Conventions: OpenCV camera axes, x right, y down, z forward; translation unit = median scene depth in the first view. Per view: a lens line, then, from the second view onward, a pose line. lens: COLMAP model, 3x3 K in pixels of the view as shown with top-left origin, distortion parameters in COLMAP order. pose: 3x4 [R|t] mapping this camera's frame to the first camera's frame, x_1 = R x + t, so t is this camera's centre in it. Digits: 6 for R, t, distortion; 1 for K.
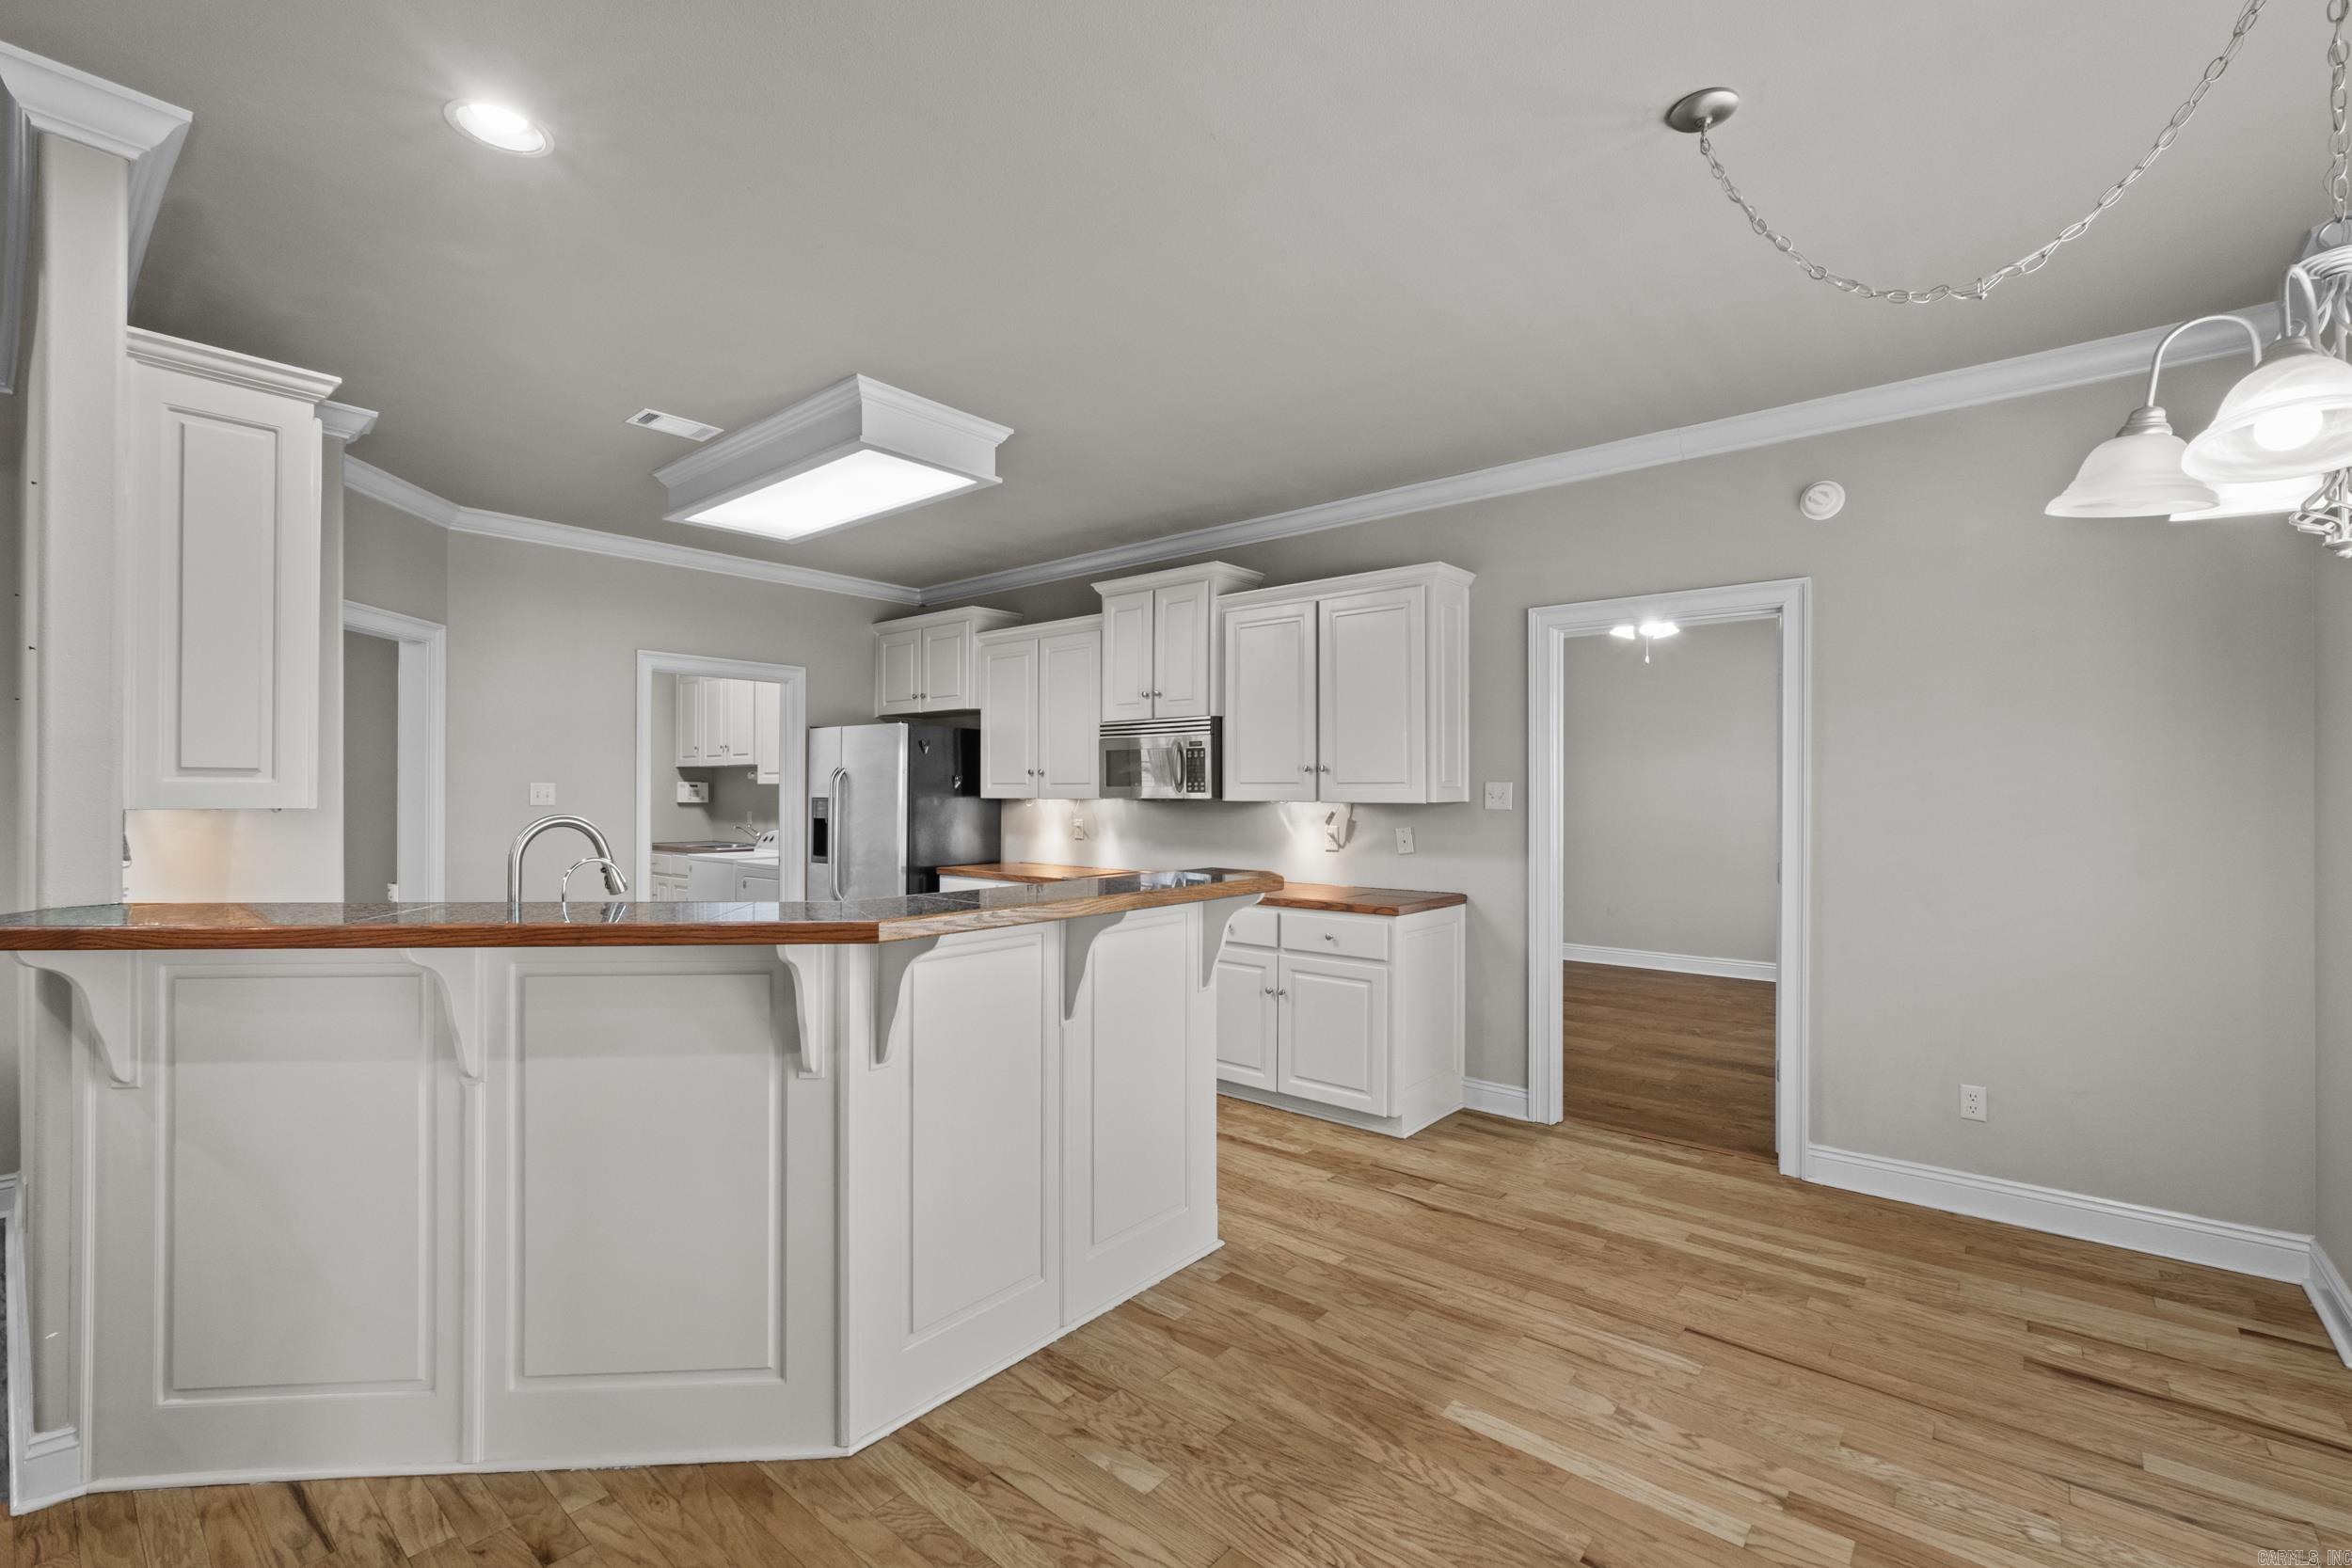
lens RADIAL K [[1024.1, 0, 1164.7], [0, 1024.1, 787.8], [0, 0, 1]] dist [-0.001488, -0.000131]
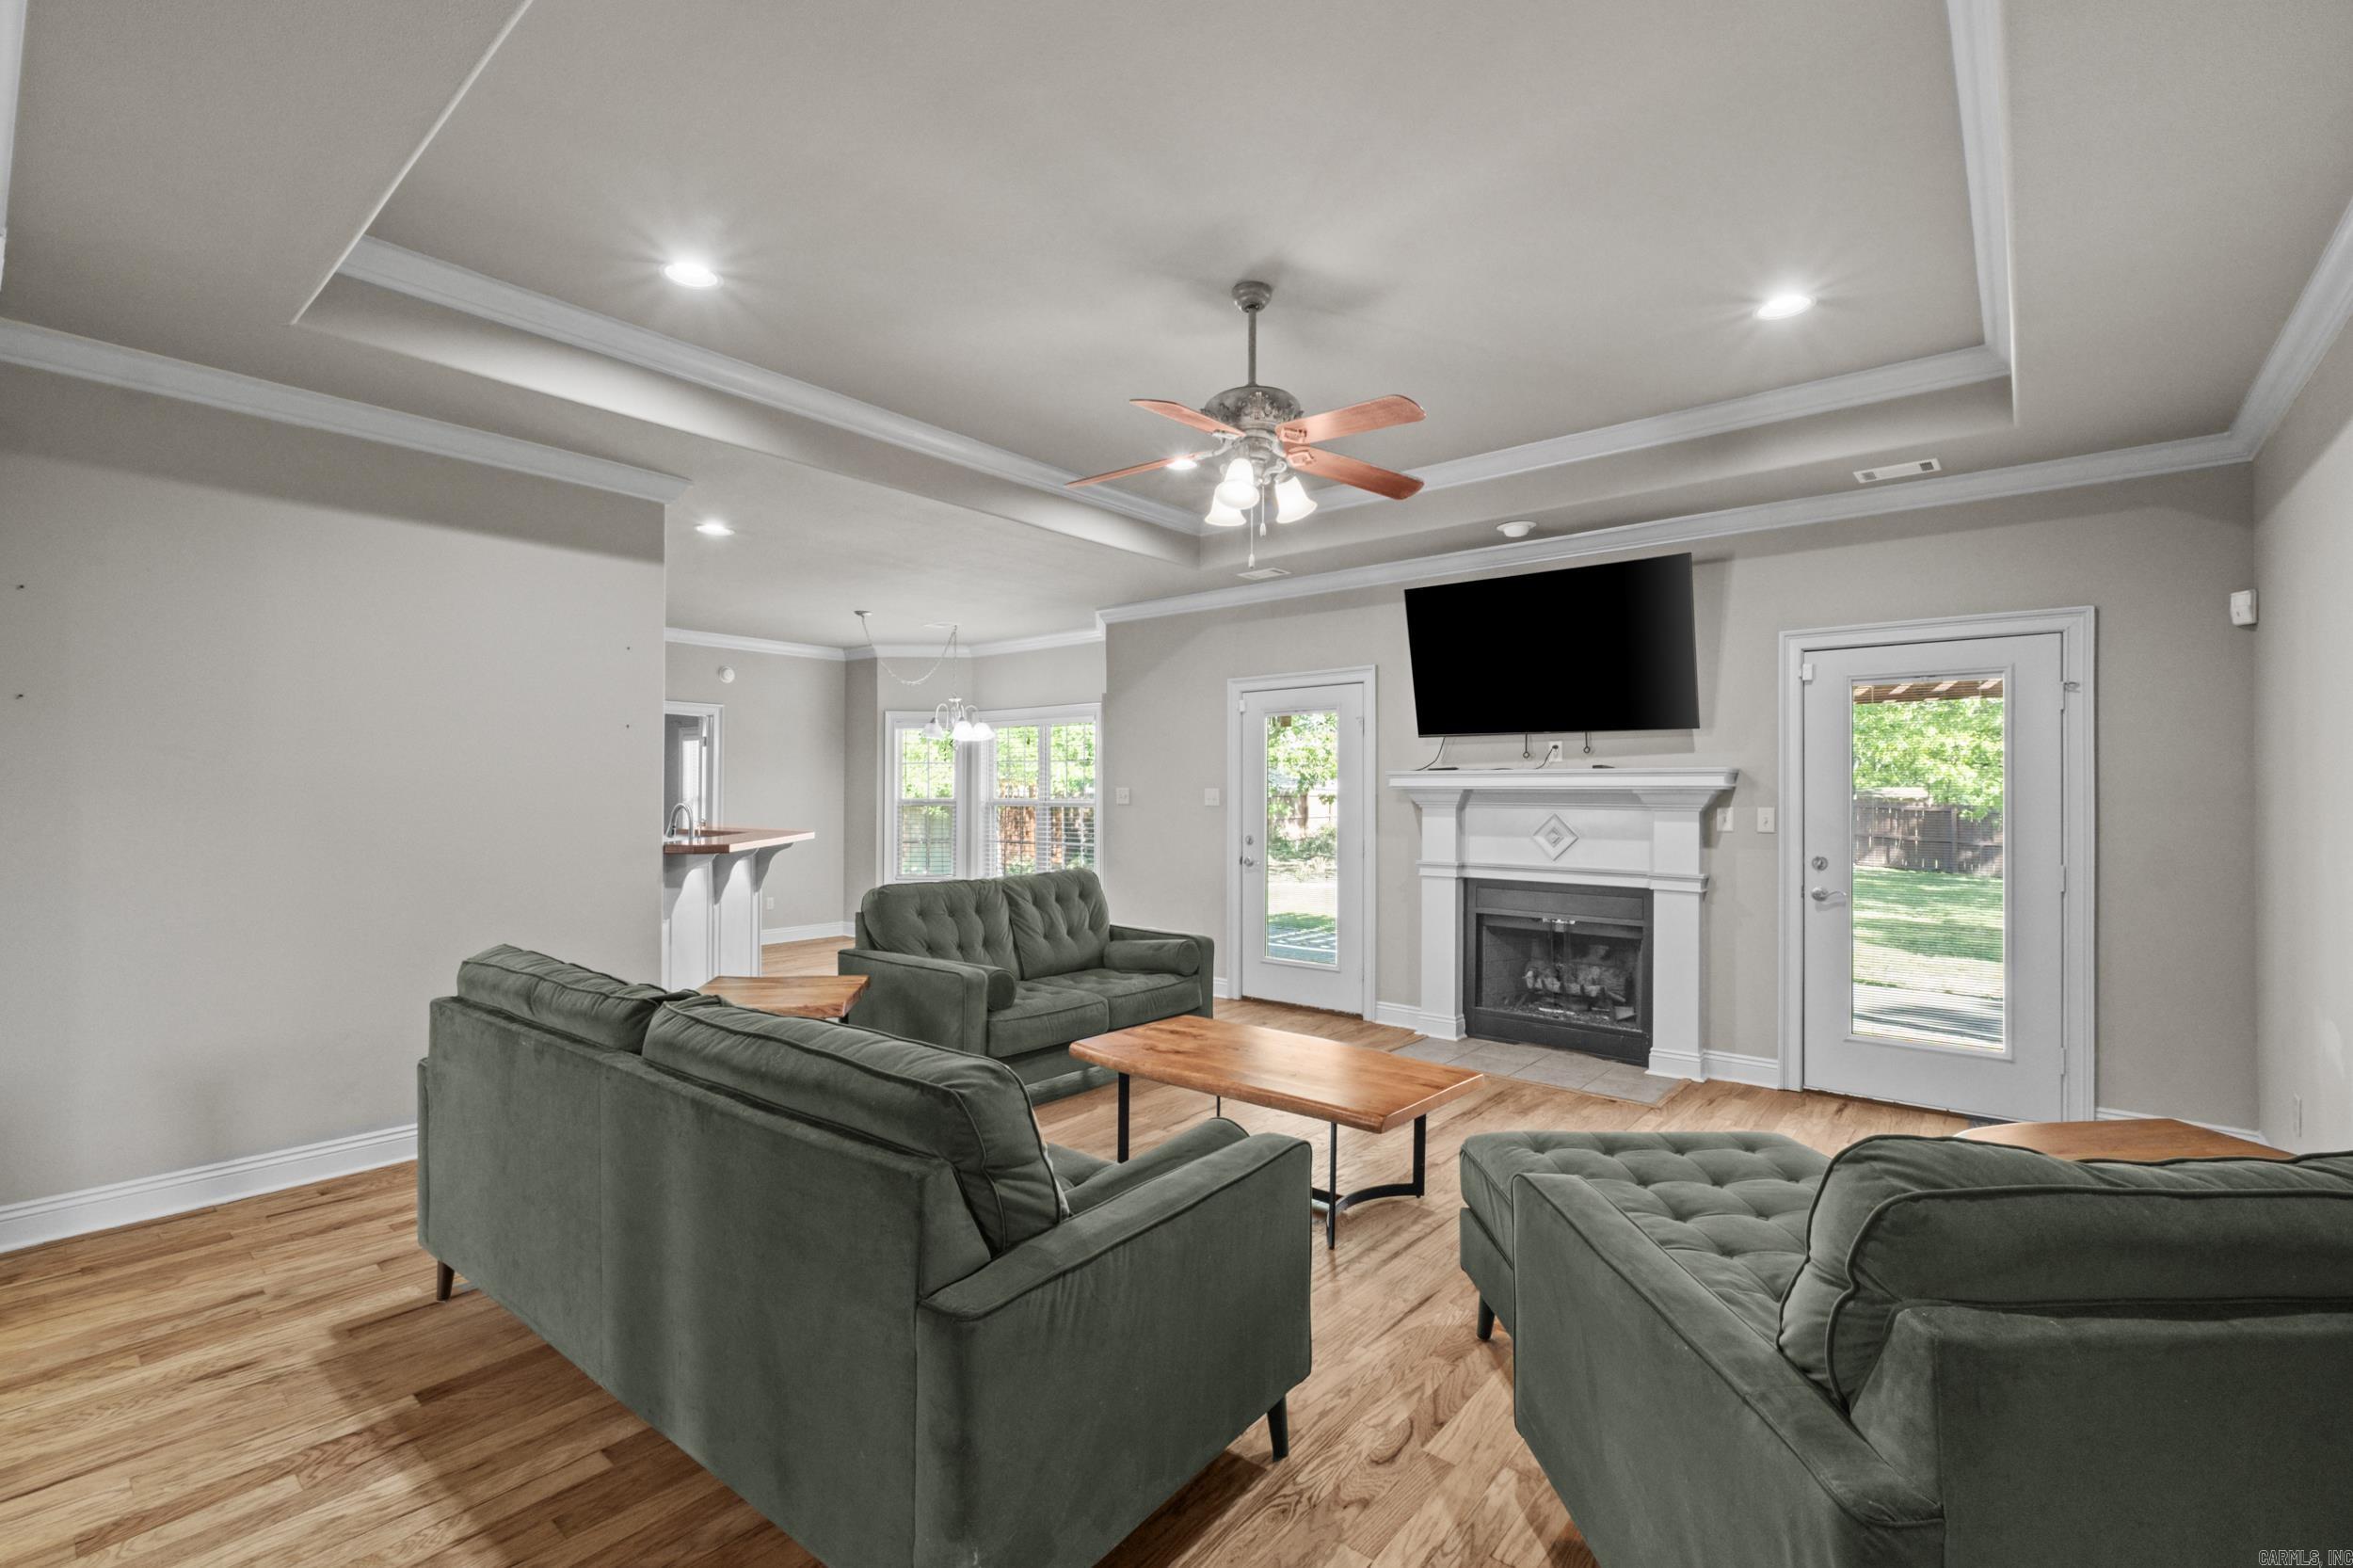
lens RADIAL K [[1024.6, 0, 1165.2], [0, 1024.6, 787.8], [0, 0, 1]] dist [-0.001488, -0.000131]
pose [[0.000535, 0.003151, 0.999995, -1.579093], [-0.004260, 0.999986, -0.003149, -0.002260], [-0.999991, -0.004258, 0.000549, -0.059043]]
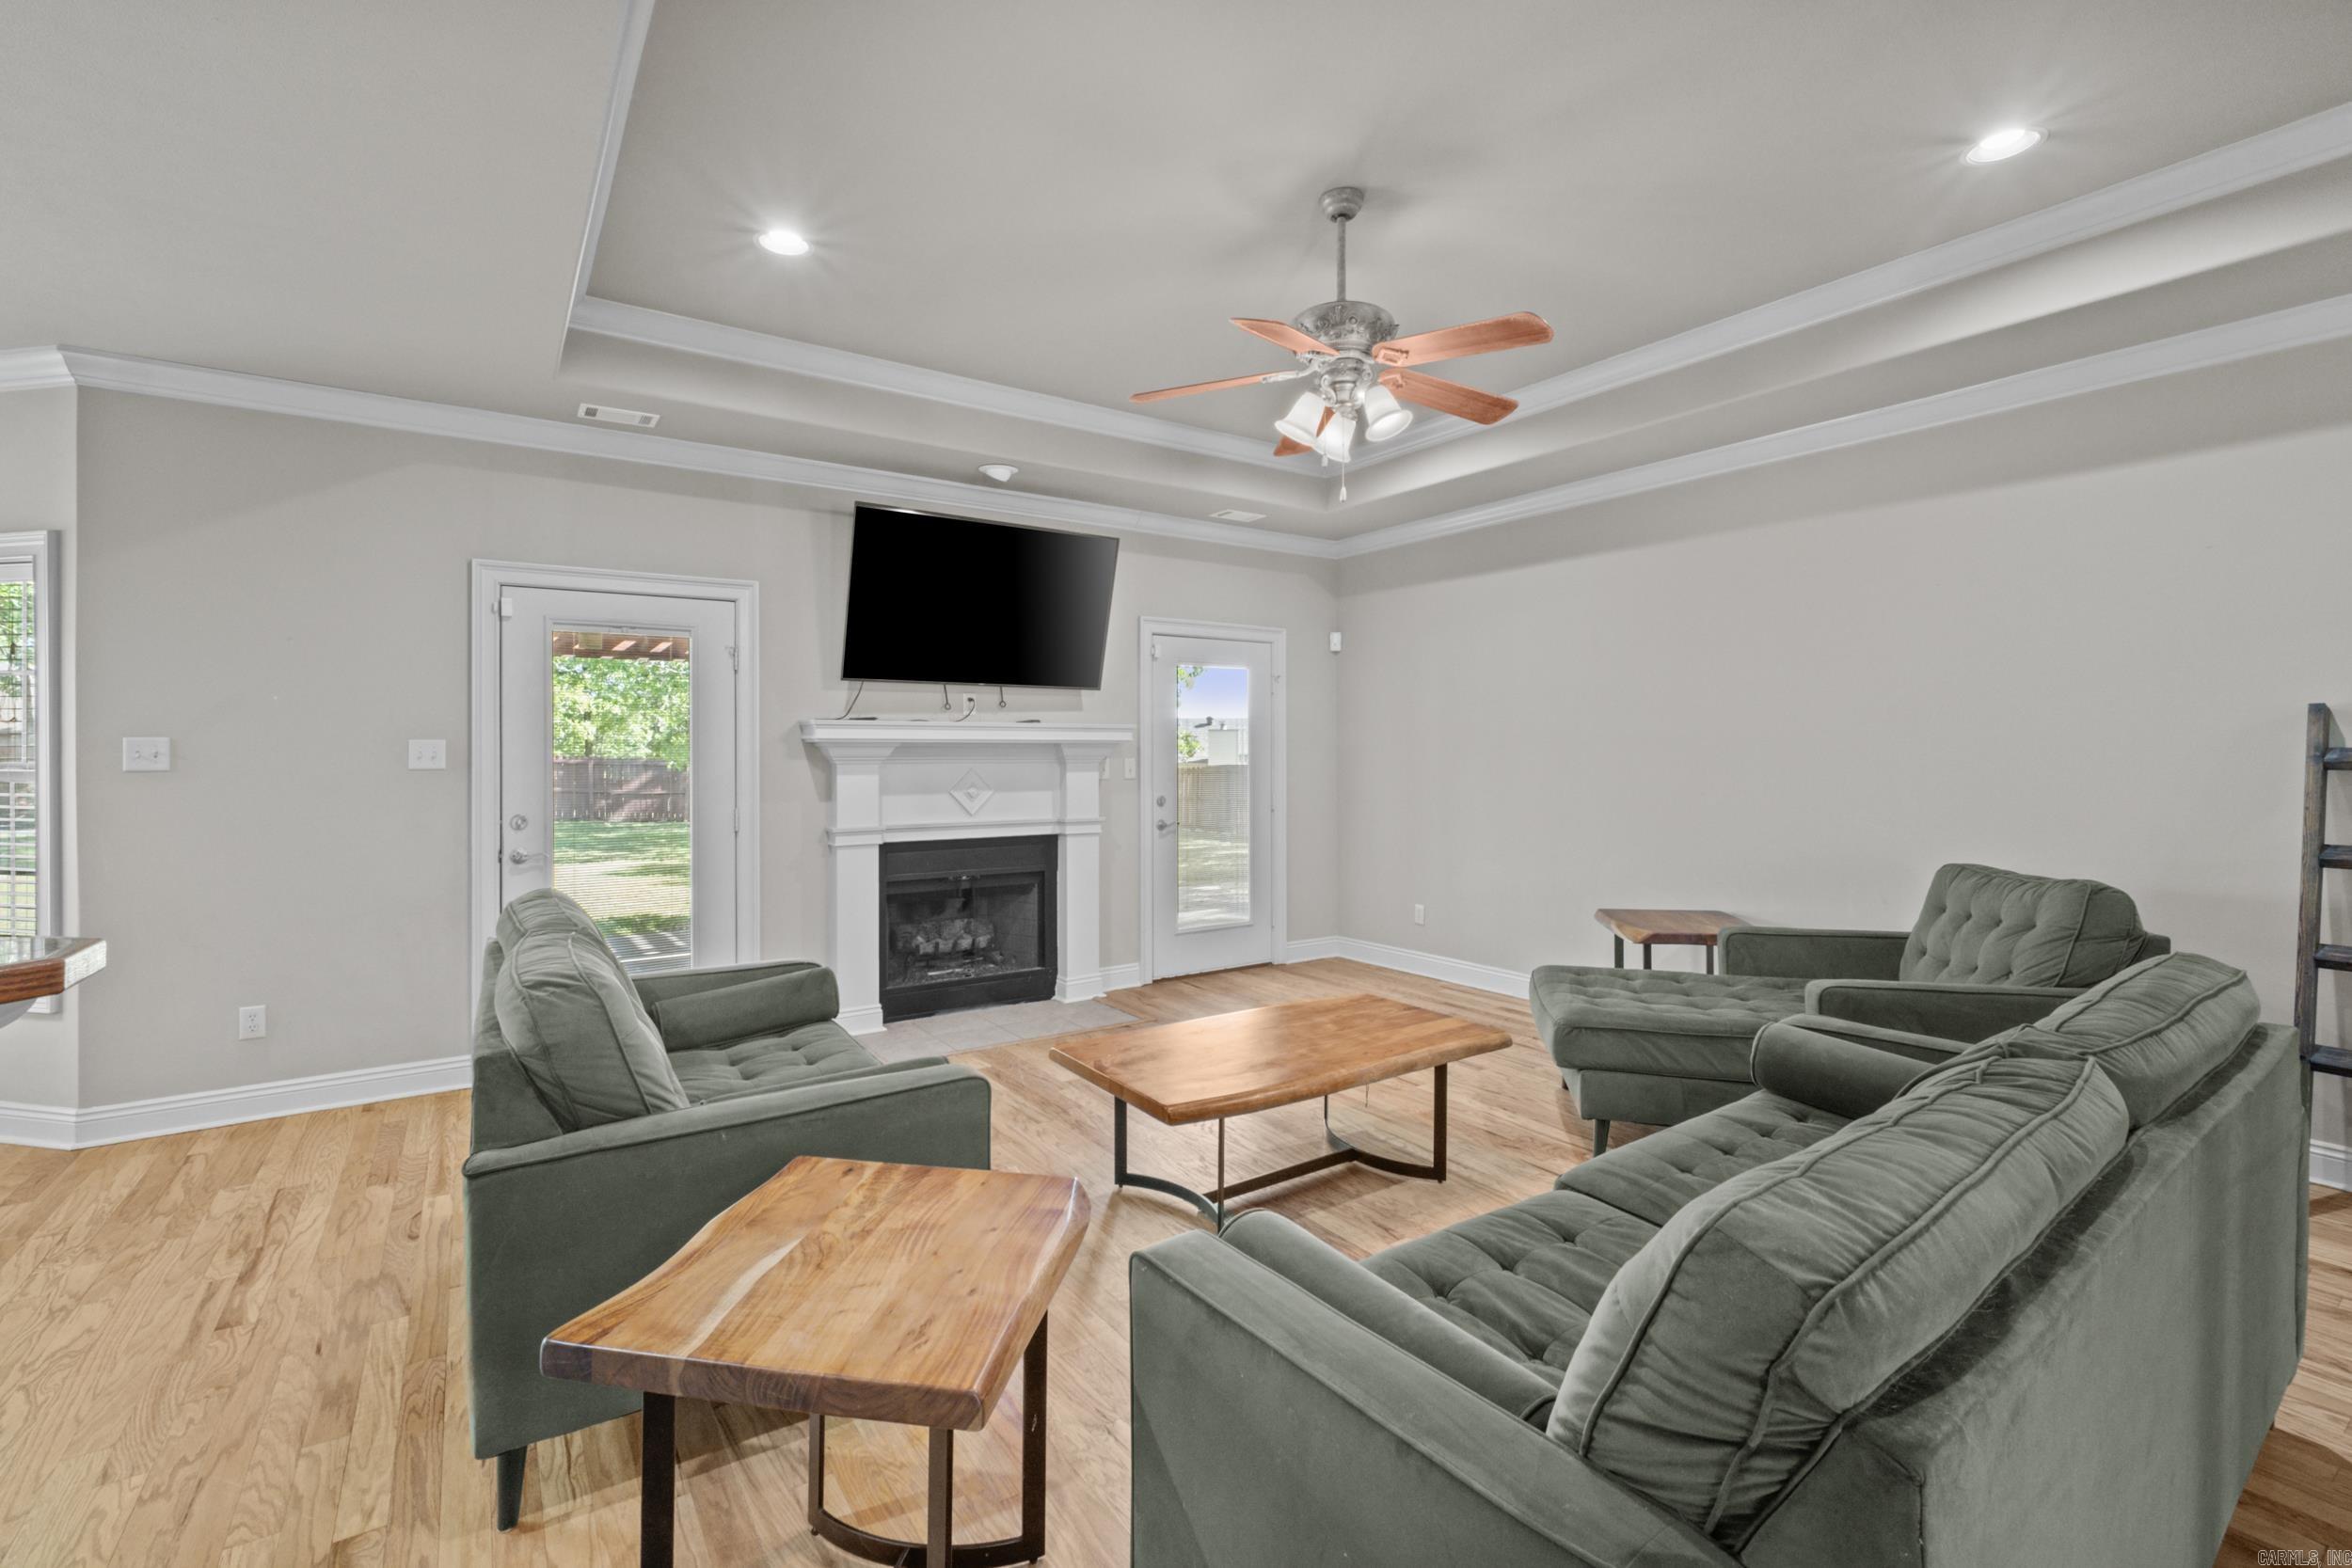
lens RADIAL K [[1027.8, 0, 1162.7], [0, 1027.8, 740.4], [0, 0, 1]] dist [-0.002057, -0.000305]
pose [[-0.963077, 0.000276, 0.269226, -0.854068], [-0.001853, 0.999969, -0.007652, -0.000110], [-0.269219, -0.007868, -0.963047, 0.612739]]
